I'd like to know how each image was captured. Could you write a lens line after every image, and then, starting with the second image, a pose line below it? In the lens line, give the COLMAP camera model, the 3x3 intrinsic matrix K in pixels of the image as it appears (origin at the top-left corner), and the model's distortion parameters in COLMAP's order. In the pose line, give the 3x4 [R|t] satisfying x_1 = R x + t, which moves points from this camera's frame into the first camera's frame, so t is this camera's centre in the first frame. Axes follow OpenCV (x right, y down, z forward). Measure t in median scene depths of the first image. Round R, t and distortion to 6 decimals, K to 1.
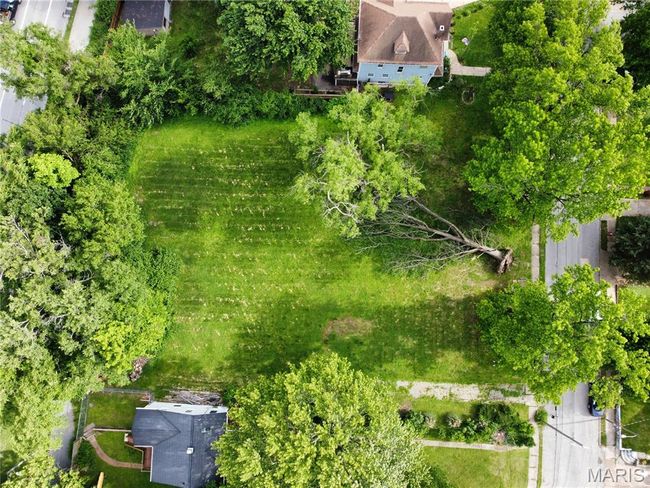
lens RADIAL K [[491.3, 0, 322.0], [0, 491.3, 245.6], [0, 0, 1]] dist [0.005836, -0.008715]
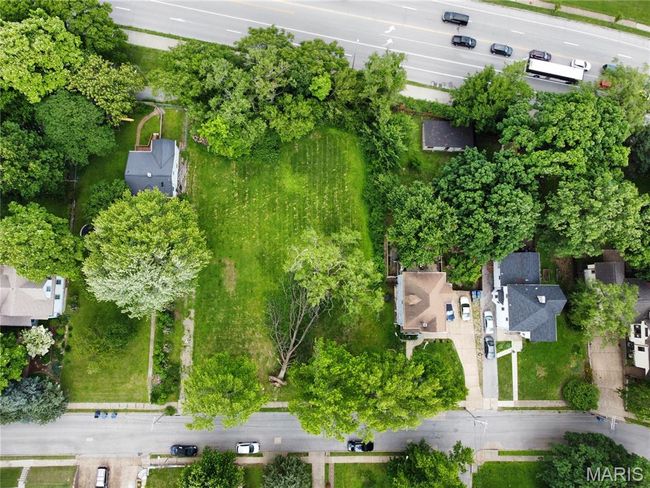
lens RADIAL K [[491.3, 0, 322.0], [0, 491.3, 245.6], [0, 0, 1]] dist [0.005836, -0.008715]
pose [[0.038615, 0.992648, -0.114710, 0.150641], [-0.999174, 0.039806, 0.008113, -0.132979], [0.012619, 0.114302, 0.993366, -0.503288]]
